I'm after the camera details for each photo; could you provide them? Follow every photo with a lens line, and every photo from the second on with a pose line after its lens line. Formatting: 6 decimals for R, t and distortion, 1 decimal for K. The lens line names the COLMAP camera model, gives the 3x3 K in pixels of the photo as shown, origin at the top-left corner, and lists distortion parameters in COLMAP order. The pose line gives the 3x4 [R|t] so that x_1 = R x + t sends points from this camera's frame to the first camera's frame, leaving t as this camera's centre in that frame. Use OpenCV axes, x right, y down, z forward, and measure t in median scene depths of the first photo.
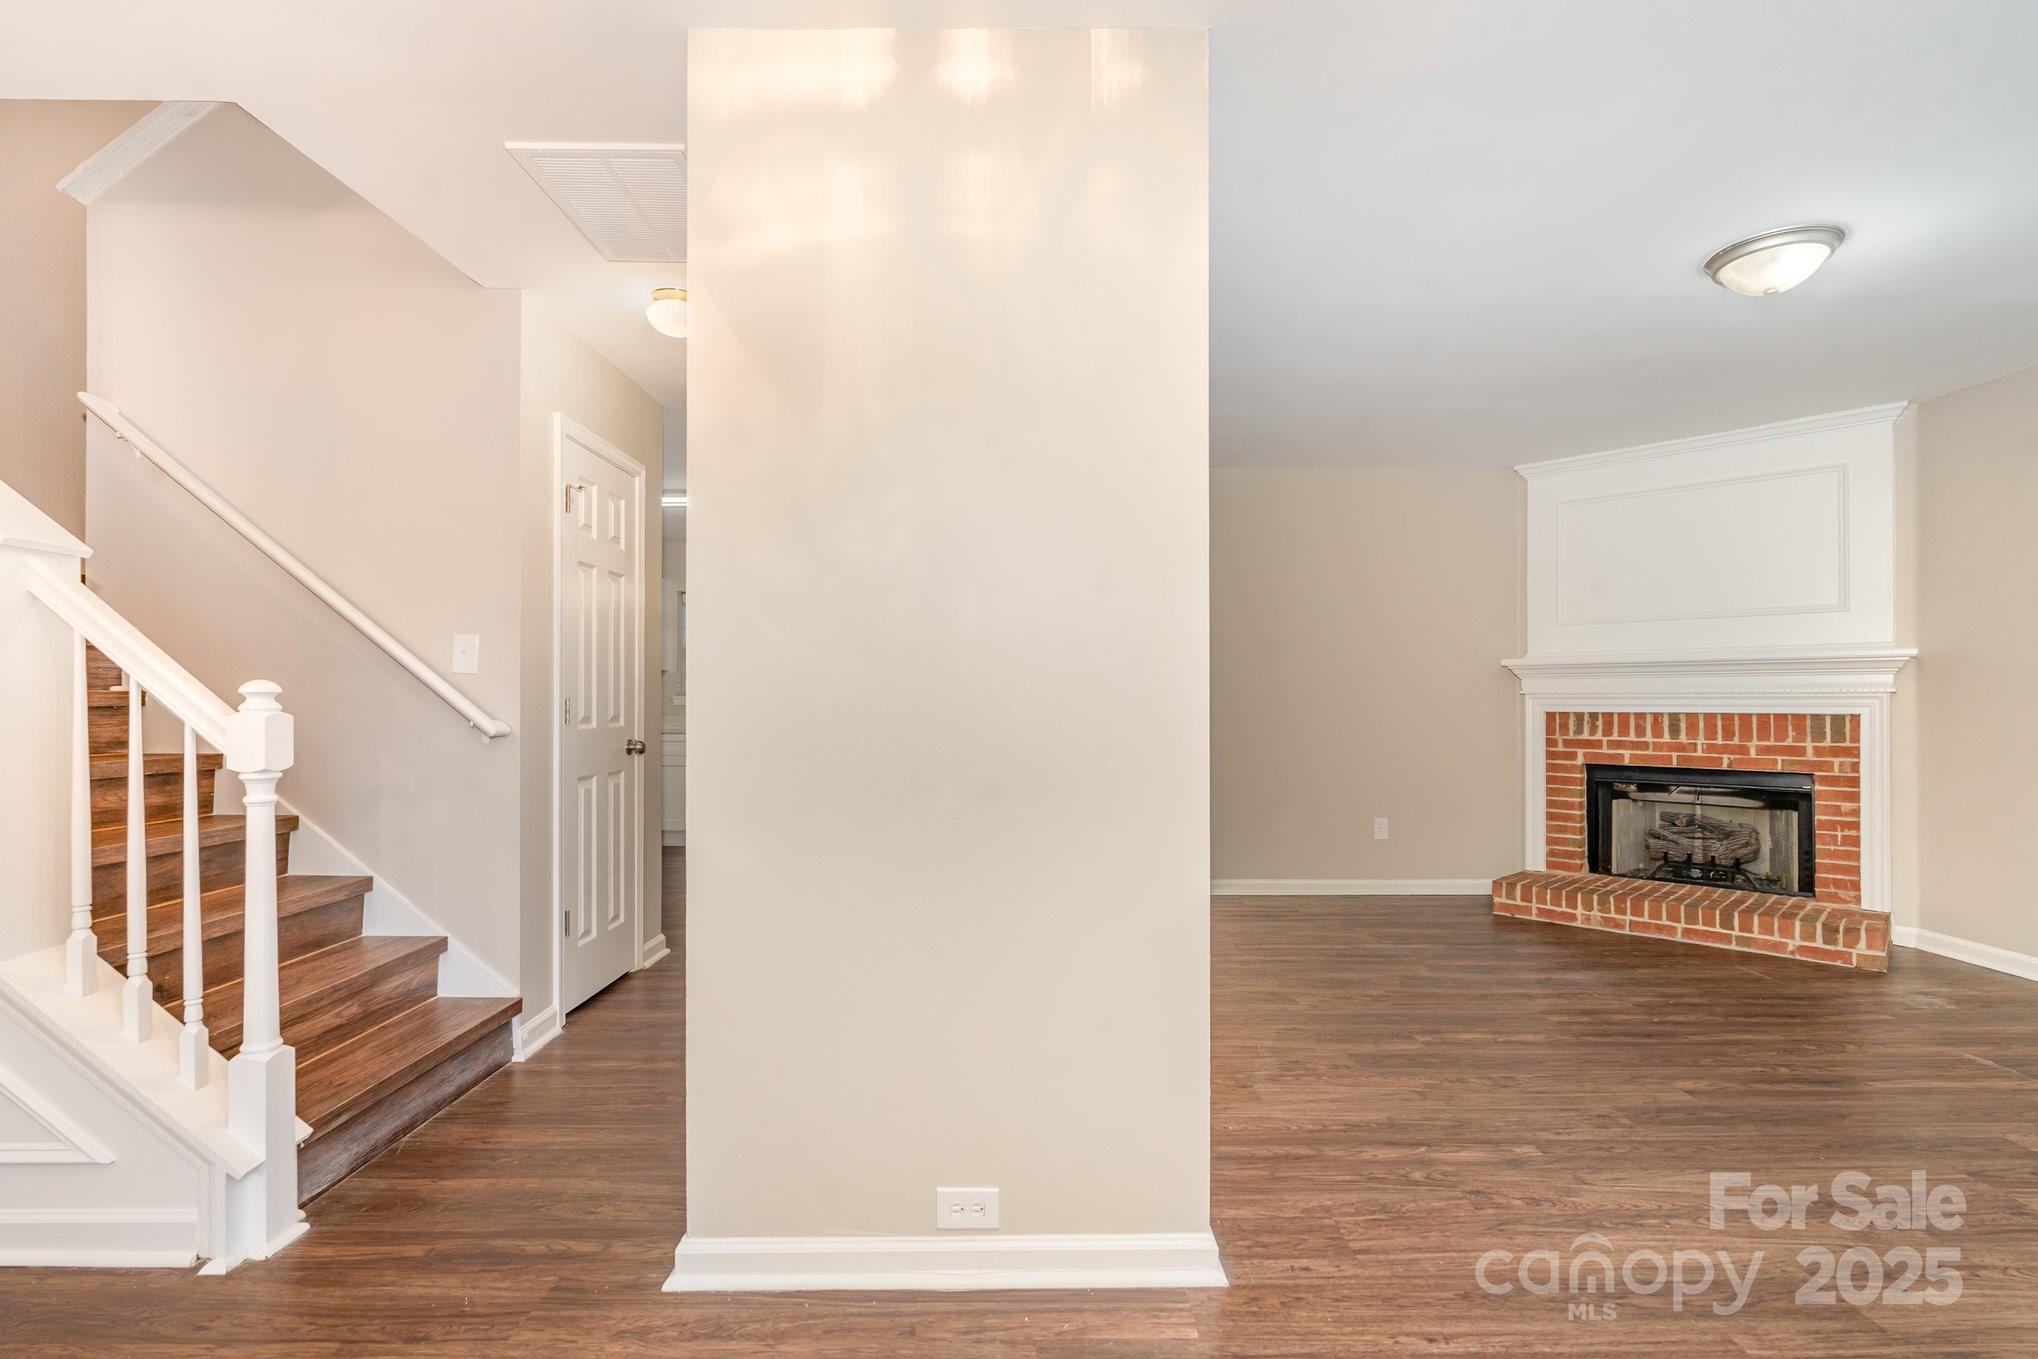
lens RADIAL K [[933.0, 0, 1019.0], [0, 933.0, 698.7], [0, 0, 1]] dist [-0.000471, -0.000031]
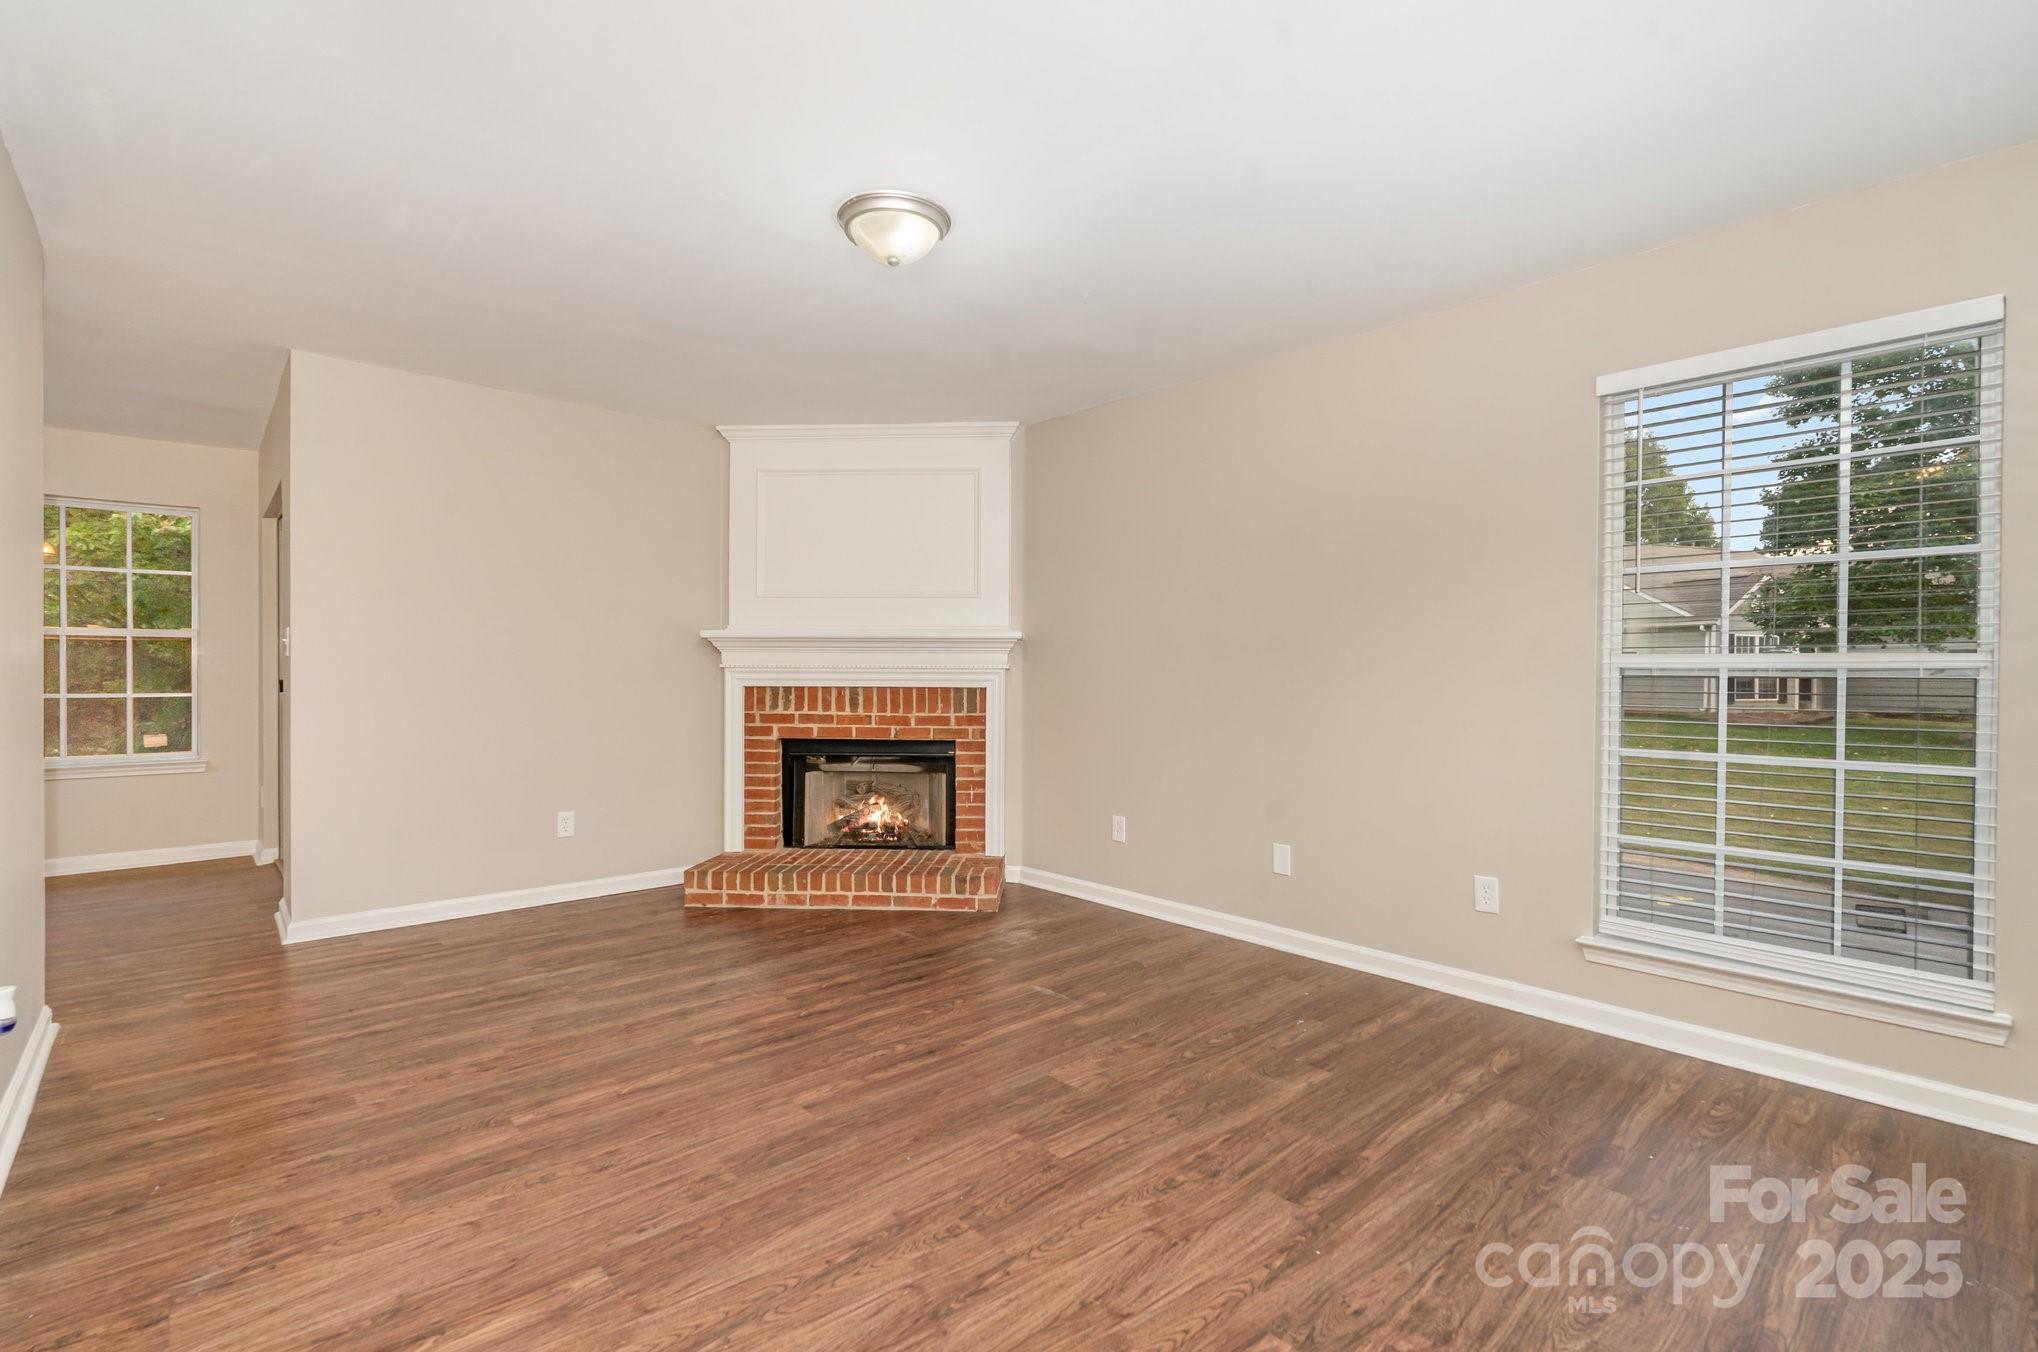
lens RADIAL K [[933.0, 0, 1019.0], [0, 933.0, 695.2], [0, 0, 1]] dist [-0.000471, -0.000031]
pose [[0.743421, -0.013708, 0.668683, 0.160230], [-0.005900, 0.999617, 0.027052, -0.005336], [-0.668798, -0.024056, 0.743055, 0.114882]]
